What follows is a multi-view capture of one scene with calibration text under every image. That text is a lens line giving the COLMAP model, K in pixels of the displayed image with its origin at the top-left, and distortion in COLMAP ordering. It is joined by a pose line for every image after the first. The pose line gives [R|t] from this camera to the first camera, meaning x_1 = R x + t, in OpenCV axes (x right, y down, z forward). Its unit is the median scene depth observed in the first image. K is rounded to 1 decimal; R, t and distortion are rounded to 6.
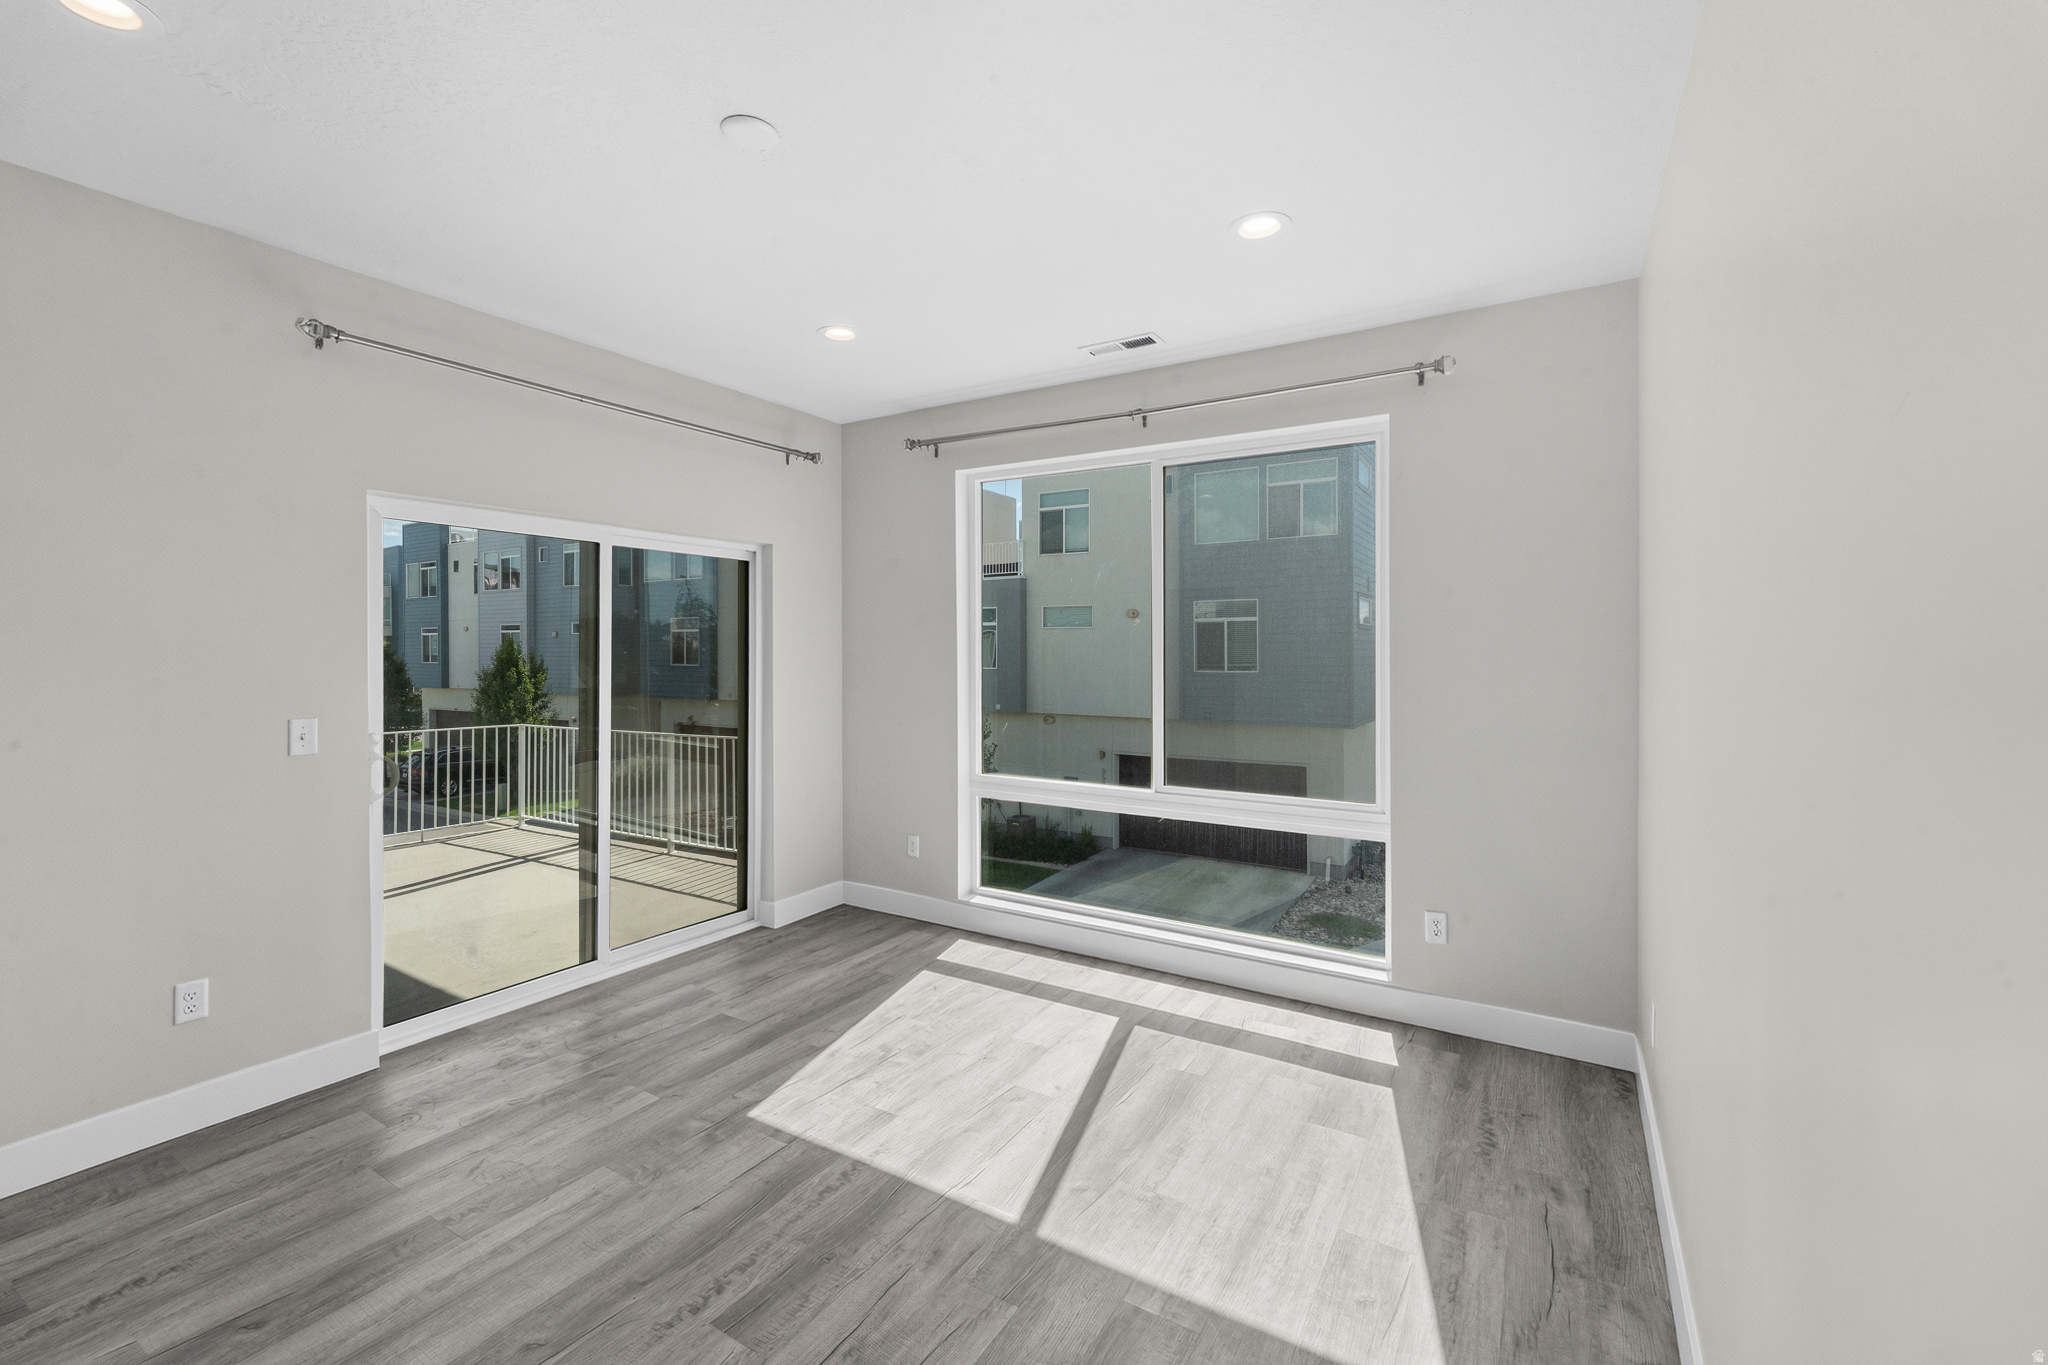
lens RADIAL K [[864.5, 0, 1016.0], [0, 864.5, 652.5], [0, 0, 1]] dist [0.000019, -0.003180]
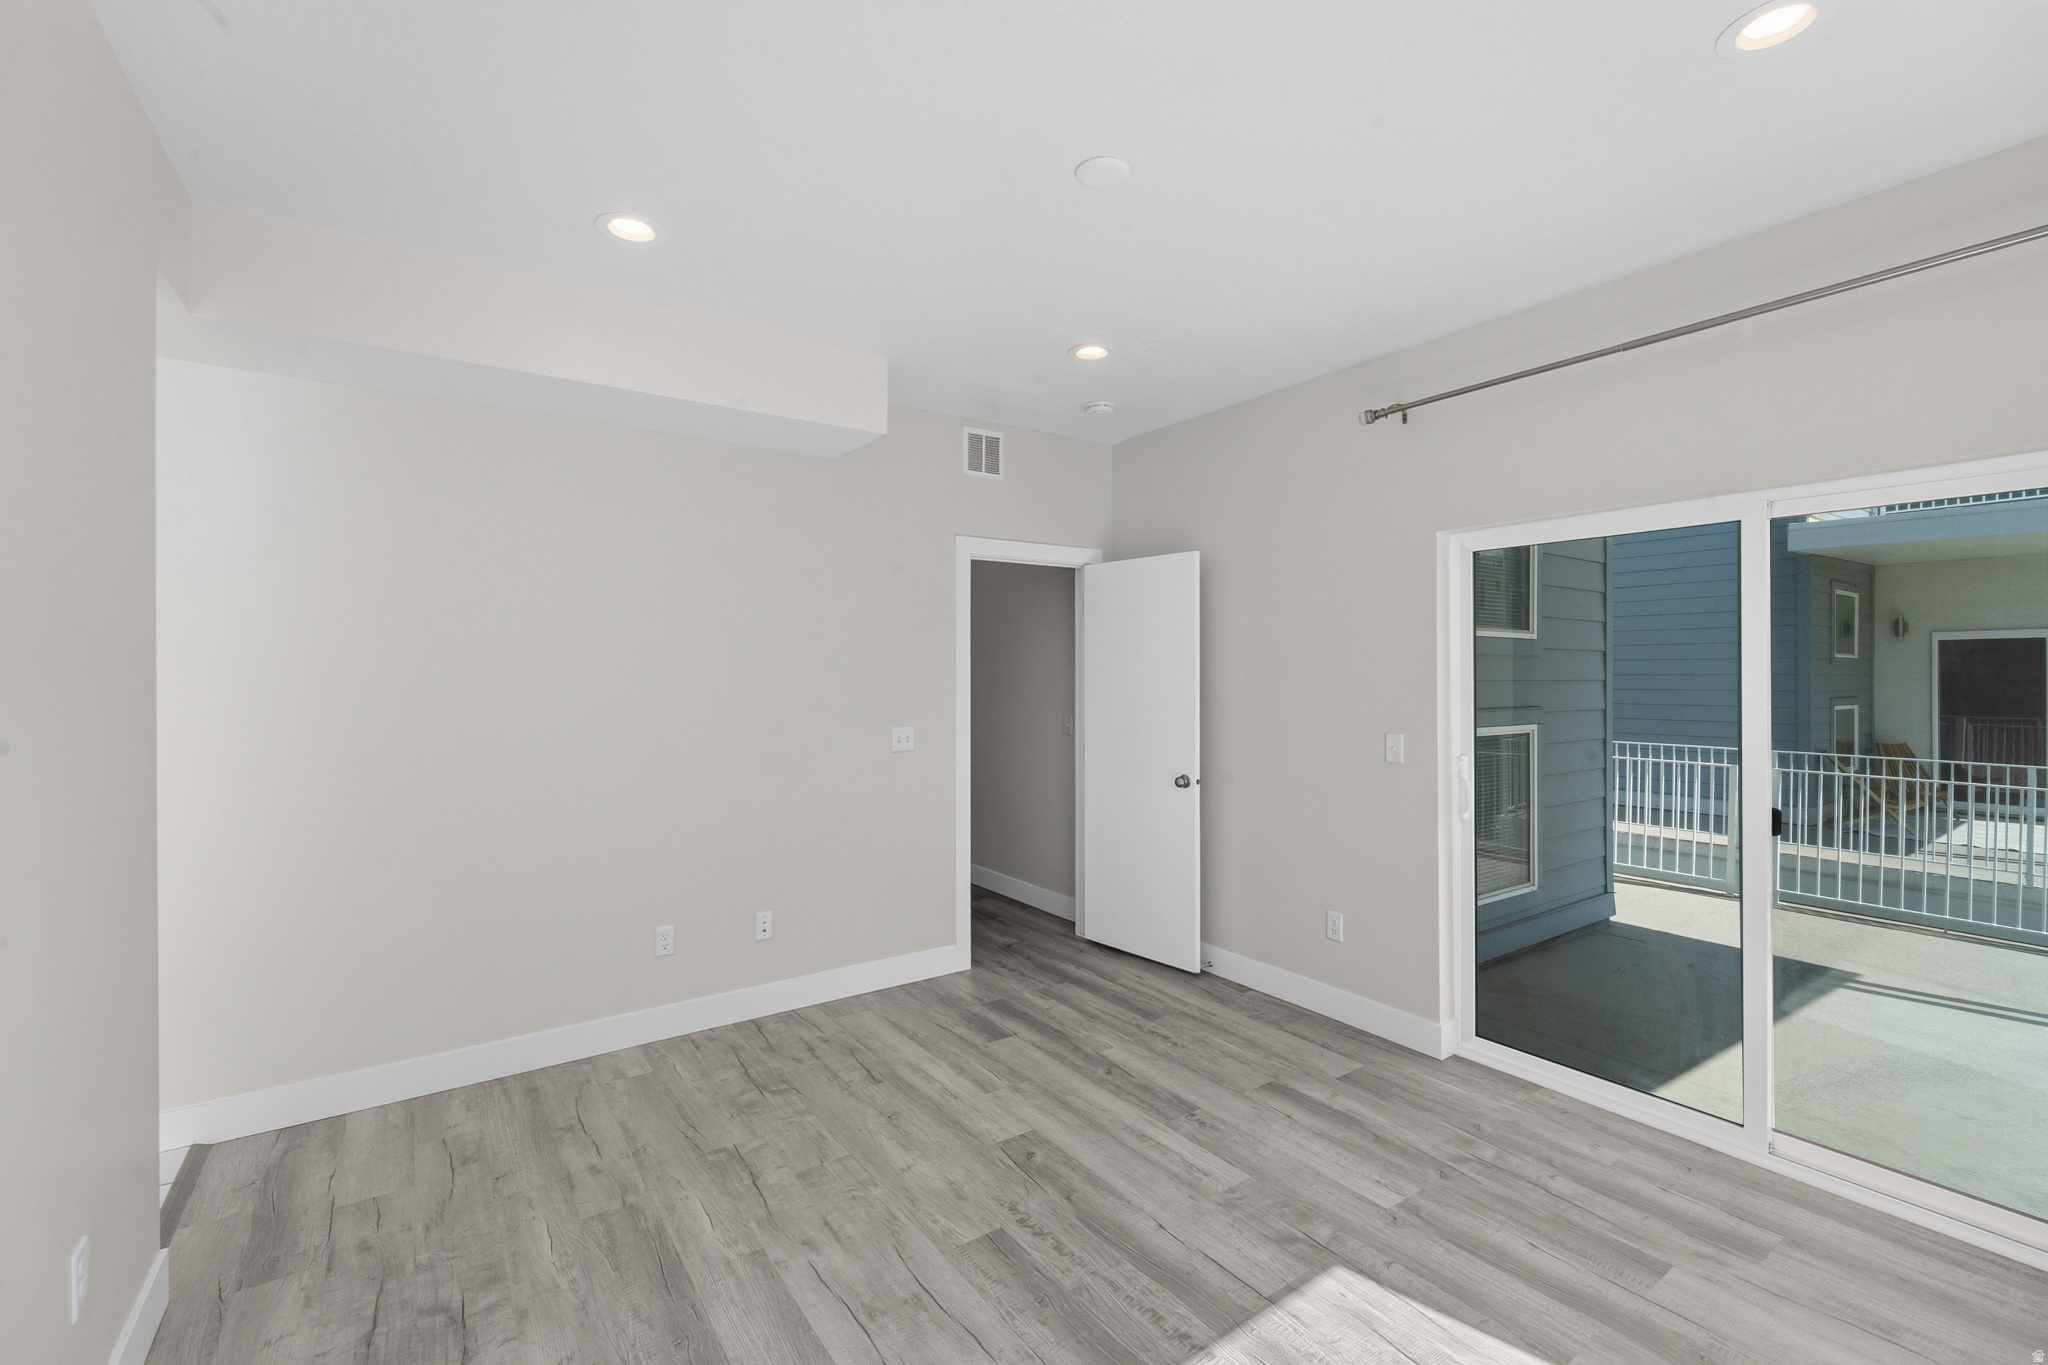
lens RADIAL K [[864.5, 0, 1016.0], [0, 864.5, 652.5], [0, 0, 1]] dist [0.000019, -0.003180]
pose [[-0.400548, -0.023983, -0.915962, 0.440975], [-0.000350, 0.999661, -0.026022, -0.005291], [0.916276, -0.010102, -0.400421, 0.854946]]
